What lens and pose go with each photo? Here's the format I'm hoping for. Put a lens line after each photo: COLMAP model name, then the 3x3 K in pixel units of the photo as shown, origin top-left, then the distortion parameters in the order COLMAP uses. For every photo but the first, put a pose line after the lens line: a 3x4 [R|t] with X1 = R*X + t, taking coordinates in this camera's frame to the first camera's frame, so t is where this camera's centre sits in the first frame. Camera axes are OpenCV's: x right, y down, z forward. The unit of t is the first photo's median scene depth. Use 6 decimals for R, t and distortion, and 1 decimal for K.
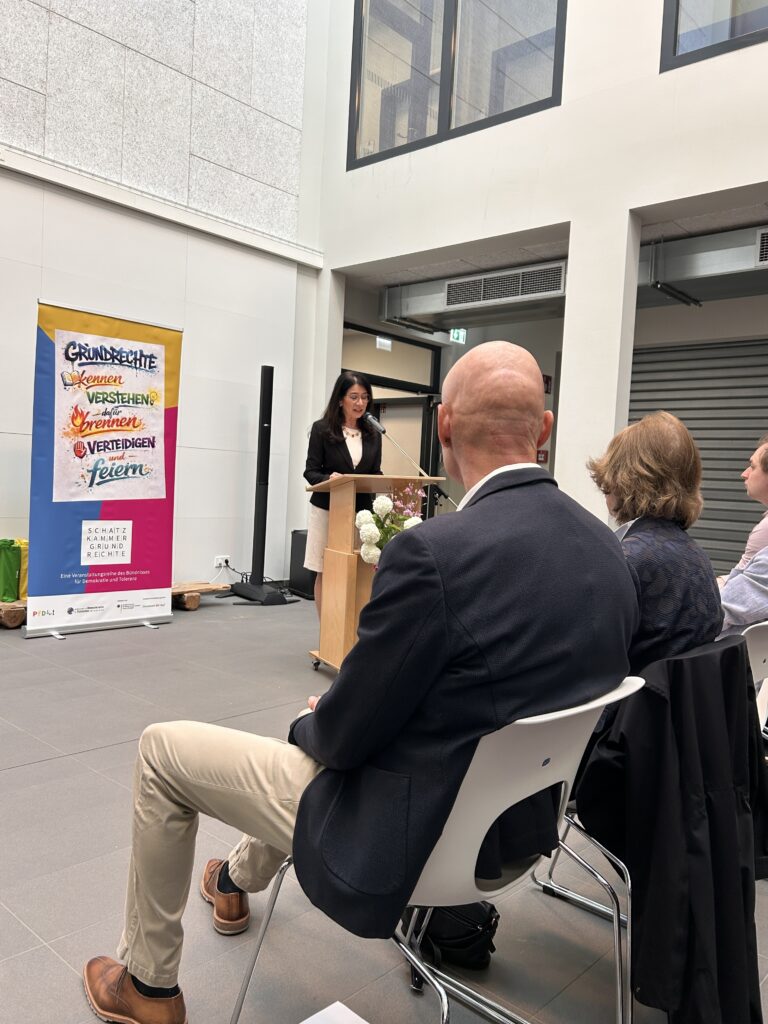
lens RADIAL K [[810.1, 0, 390.4], [0, 810.1, 520.4], [0, 0, 1]] dist [0.006947, -0.007839]
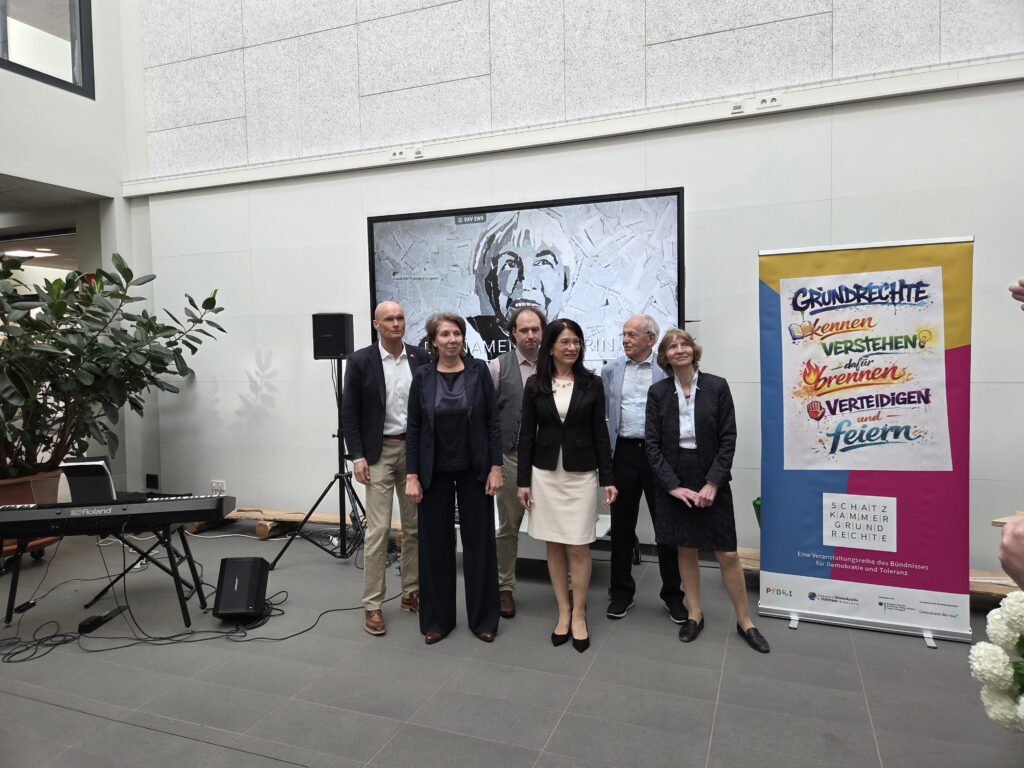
lens RADIAL K [[677.0, 0, 509.6], [0, 677.0, 378.6], [0, 0, 1]] dist [0.052178, -0.000868]
pose [[0.358333, -0.021345, -0.933350, 0.179254], [-0.008535, 0.999622, -0.026137, -0.098280], [0.933555, 0.017332, 0.358016, 0.429994]]
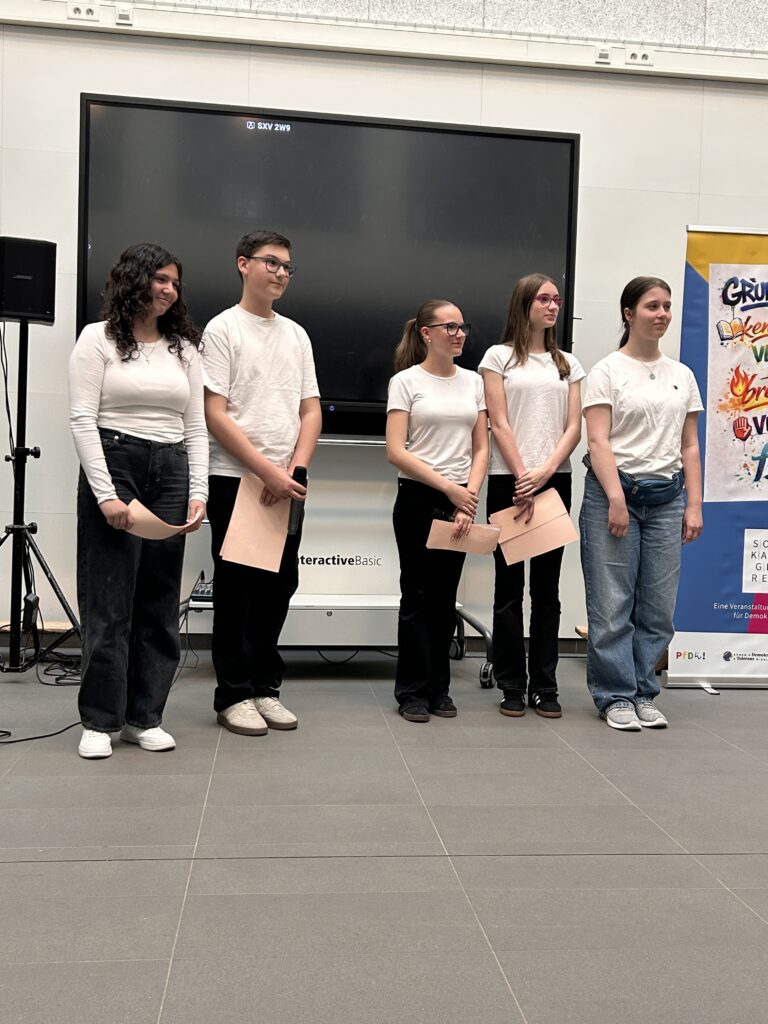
lens RADIAL K [[999.6, 0, 392.3], [0, 999.6, 520.4], [0, 0, 1]] dist [0.041882, 0.000000]
pose [[0.748127, -0.011515, -0.663455, -0.029369], [-0.021989, 0.998870, -0.042132, 0.036305], [0.663191, 0.046109, 0.747029, 0.143475]]
